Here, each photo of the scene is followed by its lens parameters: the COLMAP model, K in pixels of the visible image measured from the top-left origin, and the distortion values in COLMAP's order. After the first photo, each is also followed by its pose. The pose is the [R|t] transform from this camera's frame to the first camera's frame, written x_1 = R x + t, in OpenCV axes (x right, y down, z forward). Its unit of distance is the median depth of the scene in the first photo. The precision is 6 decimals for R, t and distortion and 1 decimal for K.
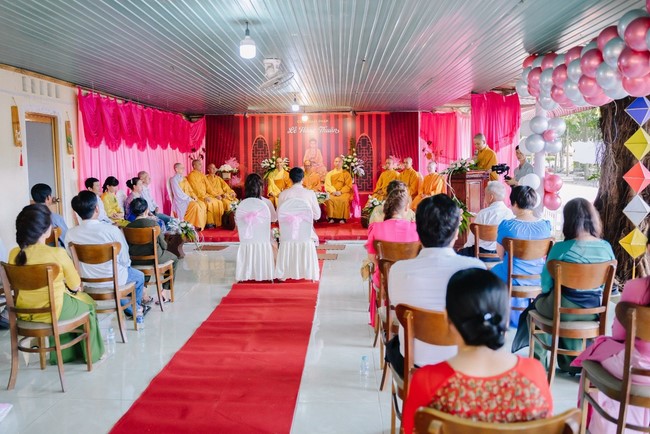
lens RADIAL K [[565.5, 0, 325.0], [0, 565.5, 217.0], [0, 0, 1]] dist [-0.068886, 0.016205]
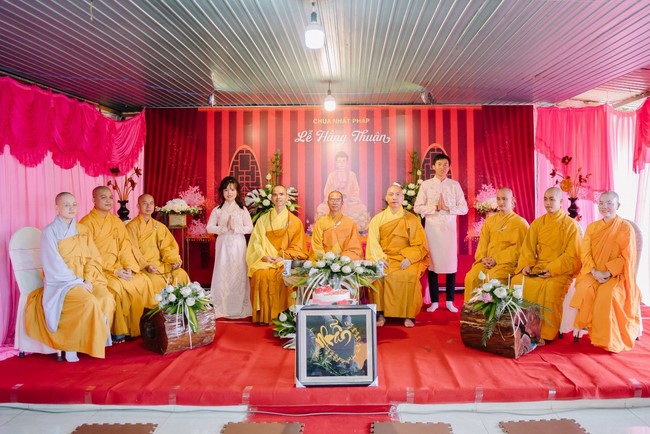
lens RADIAL K [[564.0, 0, 344.6], [0, 564.0, 204.2], [0, 0, 1]] dist [-0.111394, 0.081648]
pose [[0.999839, 0.005186, 0.017185, -0.028415], [-0.003755, 0.996599, -0.082317, -0.046011], [-0.017554, 0.082239, 0.996458, 0.478748]]
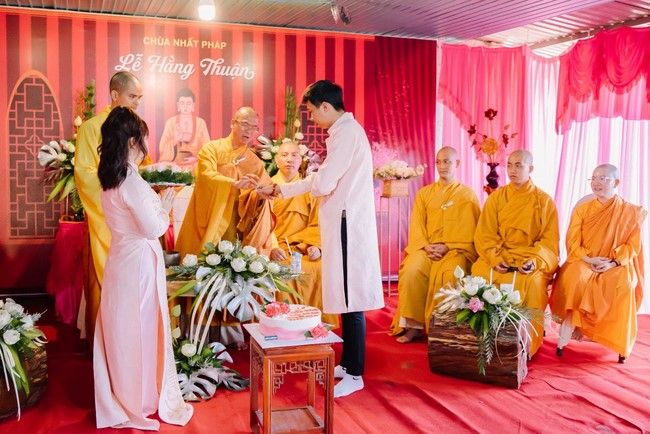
lens RADIAL K [[665.3, 0, 297.3], [0, 665.3, 215.8], [0, 0, 1]] dist [-0.086010, 0.137773]
pose [[0.939683, -0.002639, 0.342035, -0.104193], [0.005818, 0.999949, -0.008268, -0.053520], [-0.341996, 0.009759, 0.939651, 0.584242]]
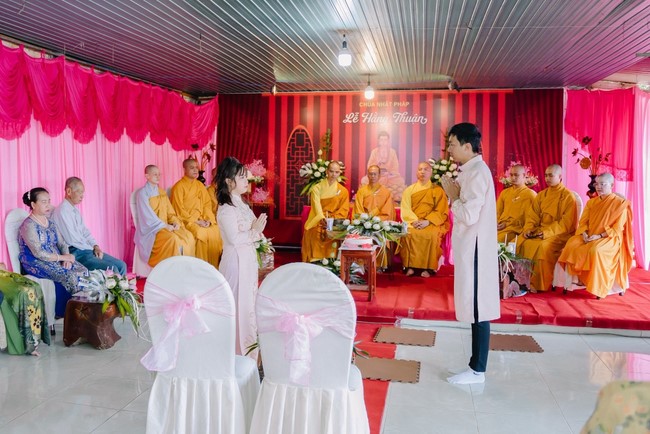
lens RADIAL K [[626.1, 0, 263.6], [0, 626.1, 207.1], [0, 0, 1]] dist [-0.123373, 0.111314]
pose [[0.975116, 0.032733, -0.219265, 0.002640], [-0.041604, 0.998487, -0.035961, -0.026657], [0.217756, 0.044189, 0.975002, 0.316230]]
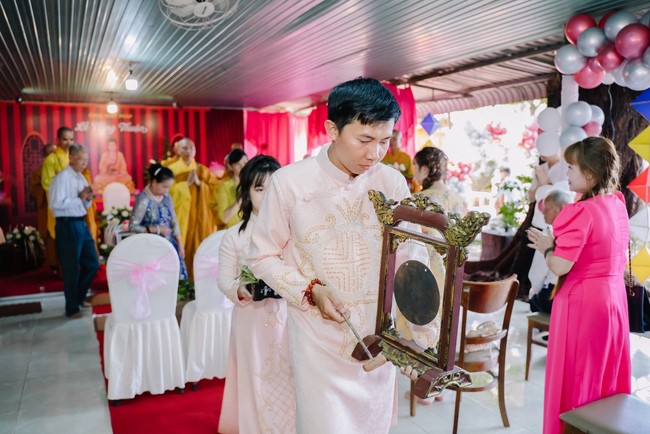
lens RADIAL K [[526.1, 0, 325.0], [0, 526.1, 217.0], [0, 0, 1]] dist [-0.103869, 0.066115]
pose [[0.880855, -0.036105, 0.472007, -0.103012], [0.042786, 0.999078, -0.003426, -0.019915], [-0.471448, 0.023213, 0.881588, 0.266156]]
